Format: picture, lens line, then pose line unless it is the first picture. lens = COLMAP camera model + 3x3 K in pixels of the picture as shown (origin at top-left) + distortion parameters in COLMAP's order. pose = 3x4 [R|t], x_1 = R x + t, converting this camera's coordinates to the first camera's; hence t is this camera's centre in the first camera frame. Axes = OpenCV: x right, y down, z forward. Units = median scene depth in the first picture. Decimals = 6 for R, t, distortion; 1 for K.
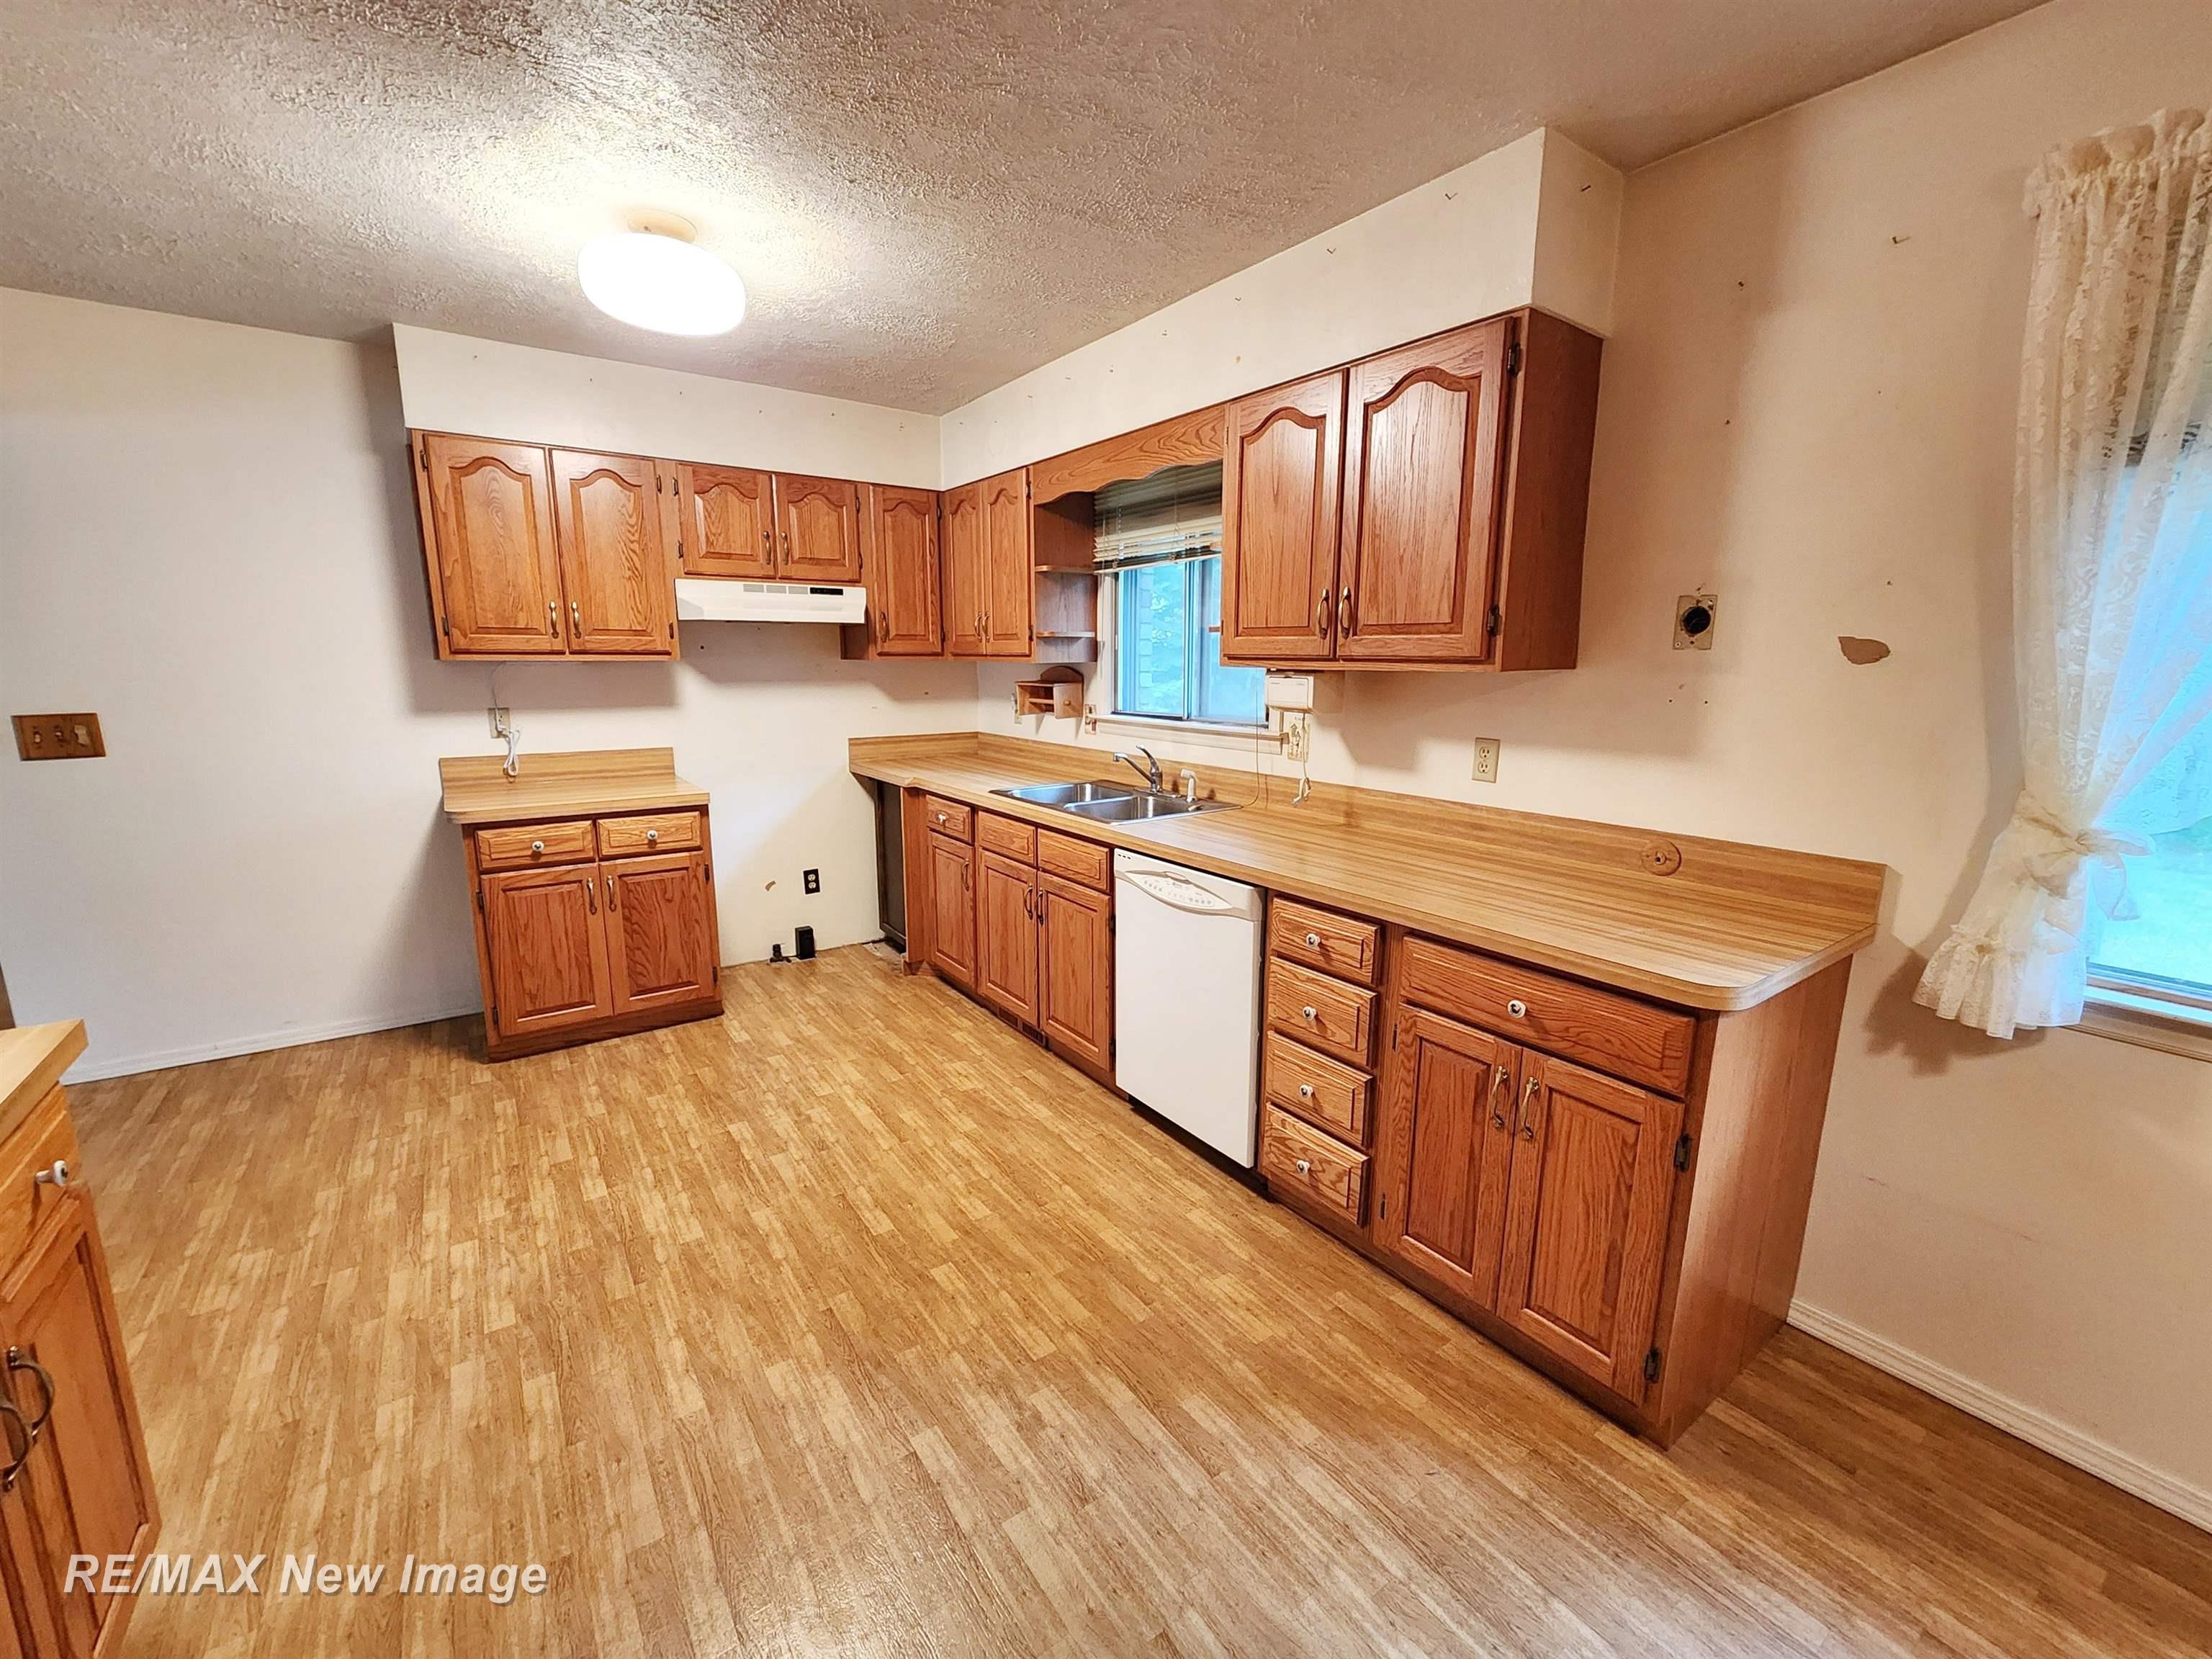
lens RADIAL K [[914.8, 0, 1098.5], [0, 914.8, 827.7], [0, 0, 1]] dist [-0.002098, 0.001702]
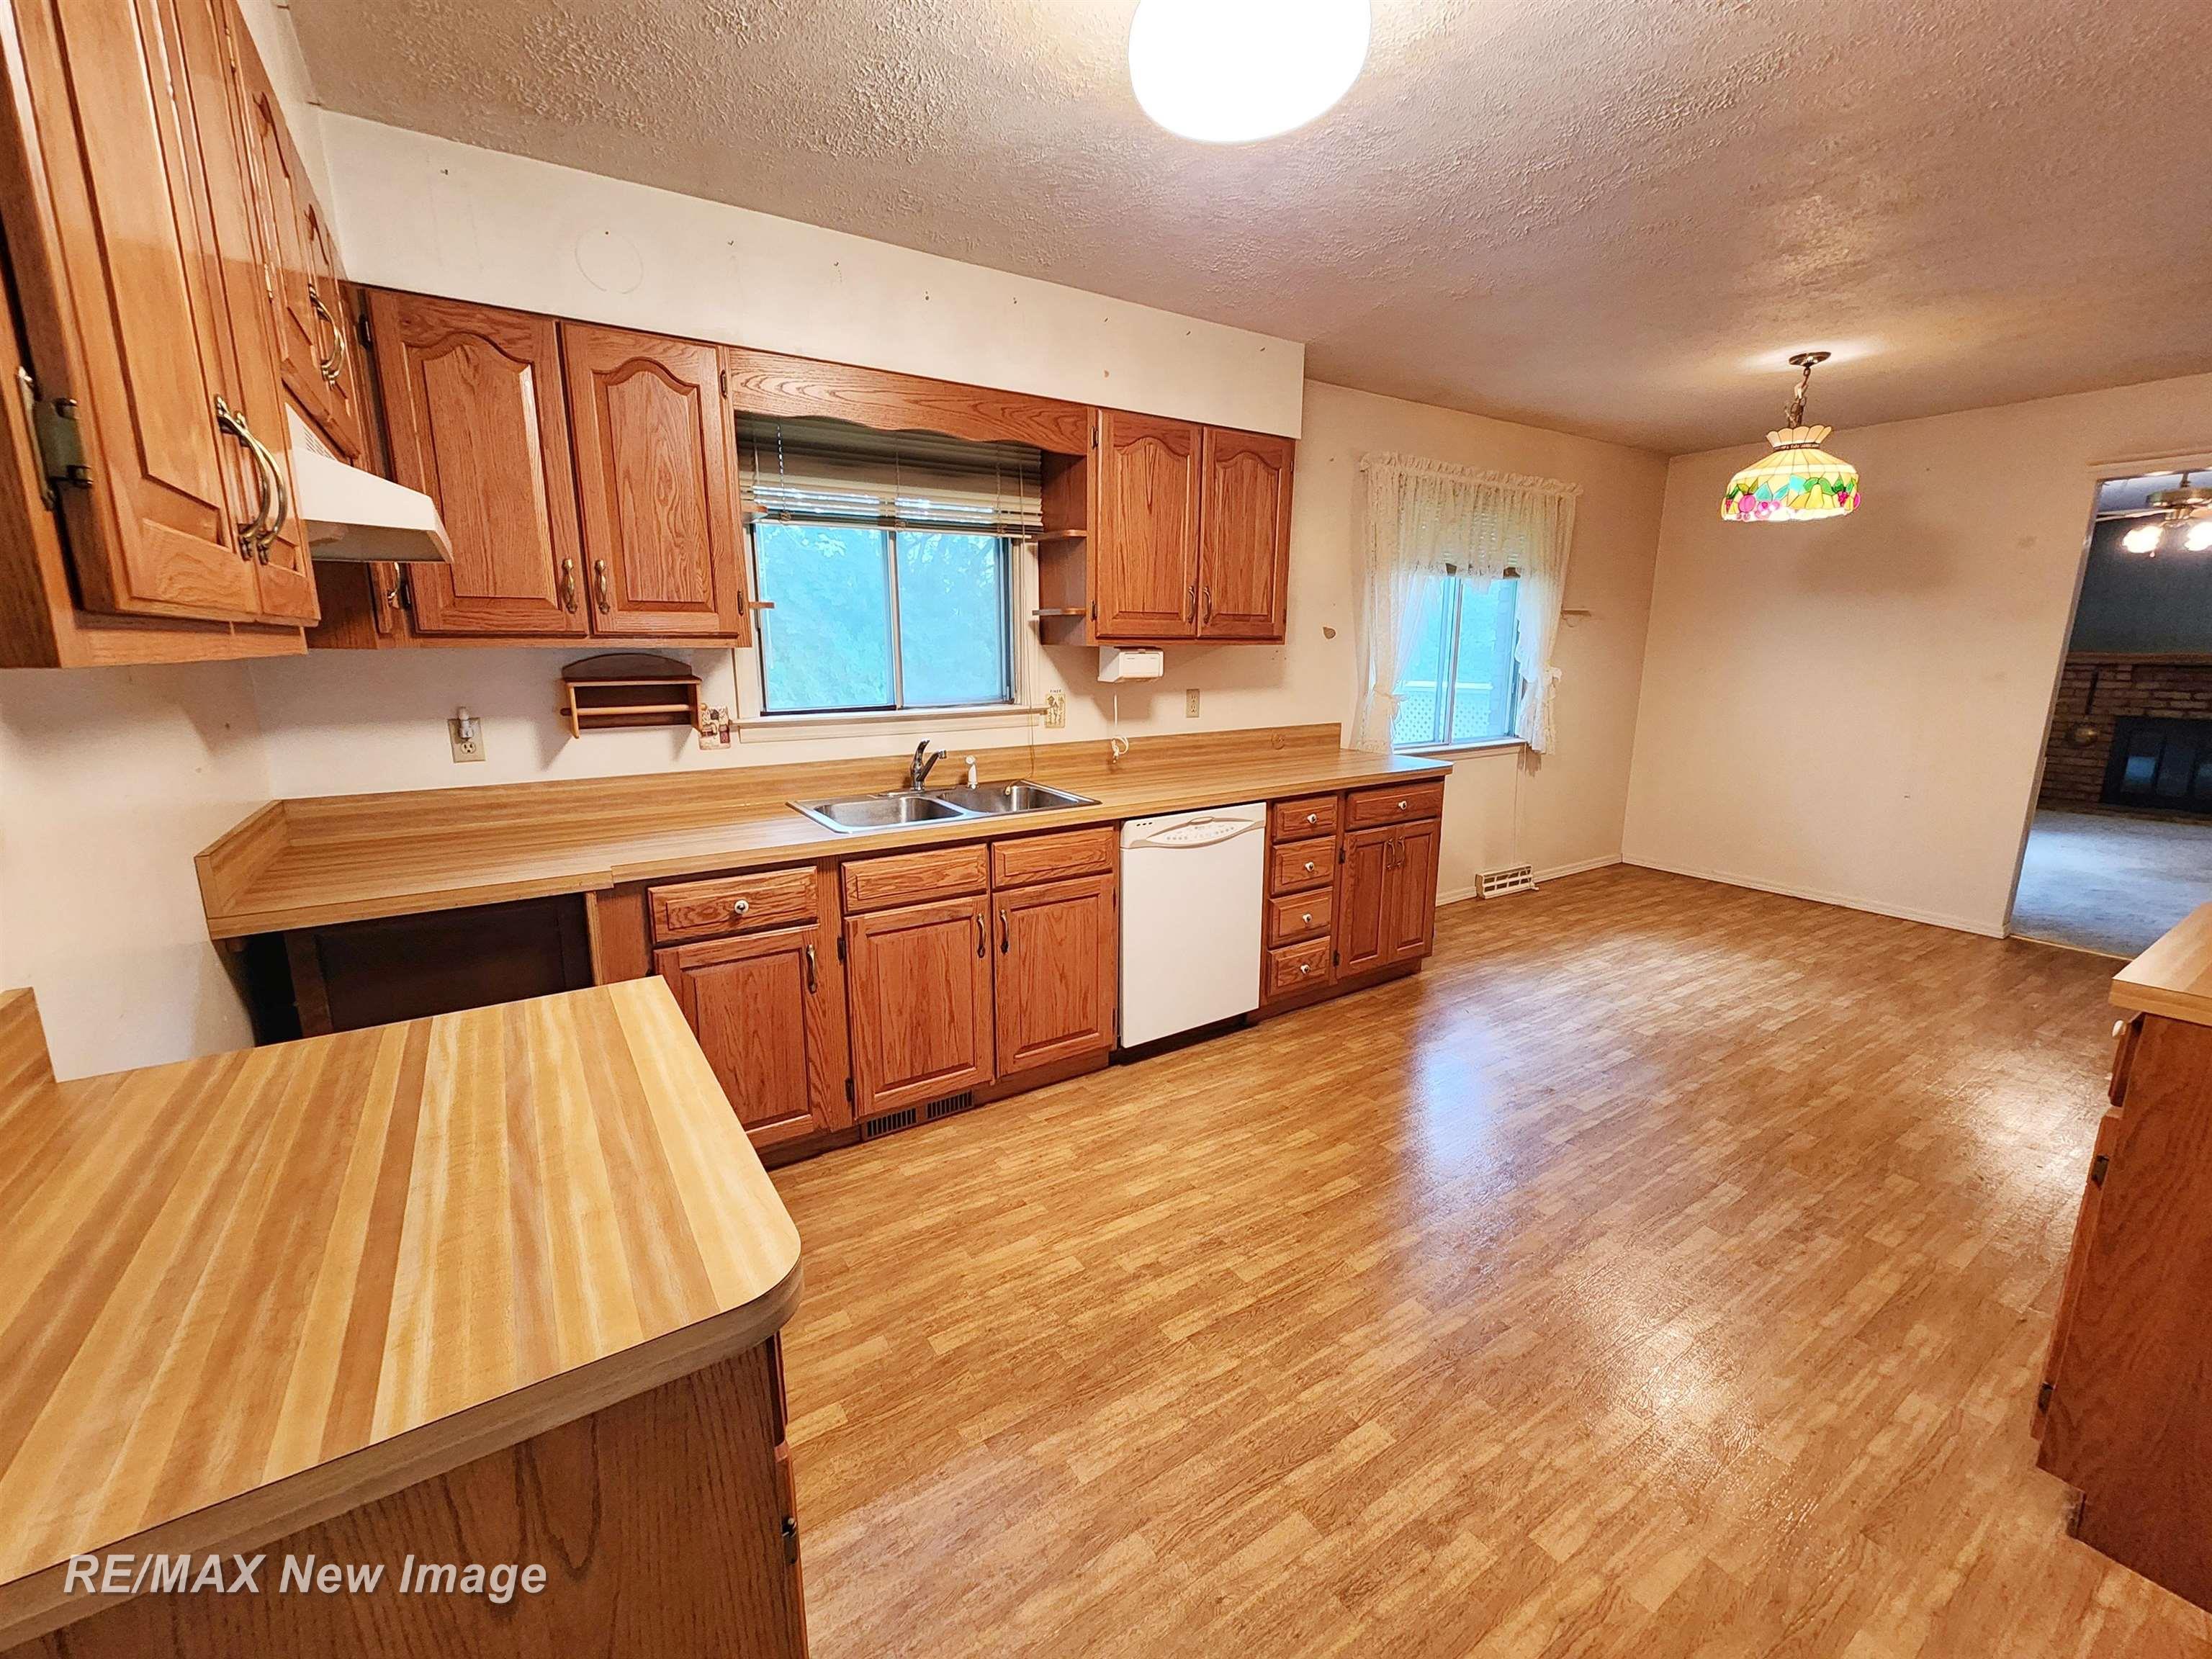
lens RADIAL K [[914.8, 0, 1107.1], [0, 914.8, 830.1], [0, 0, 1]] dist [-0.002098, 0.001702]
pose [[0.027126, -0.207177, 0.977927, -1.068728], [0.187761, 0.961931, 0.198580, -0.191218], [-0.981840, 0.178230, 0.064993, 1.019645]]
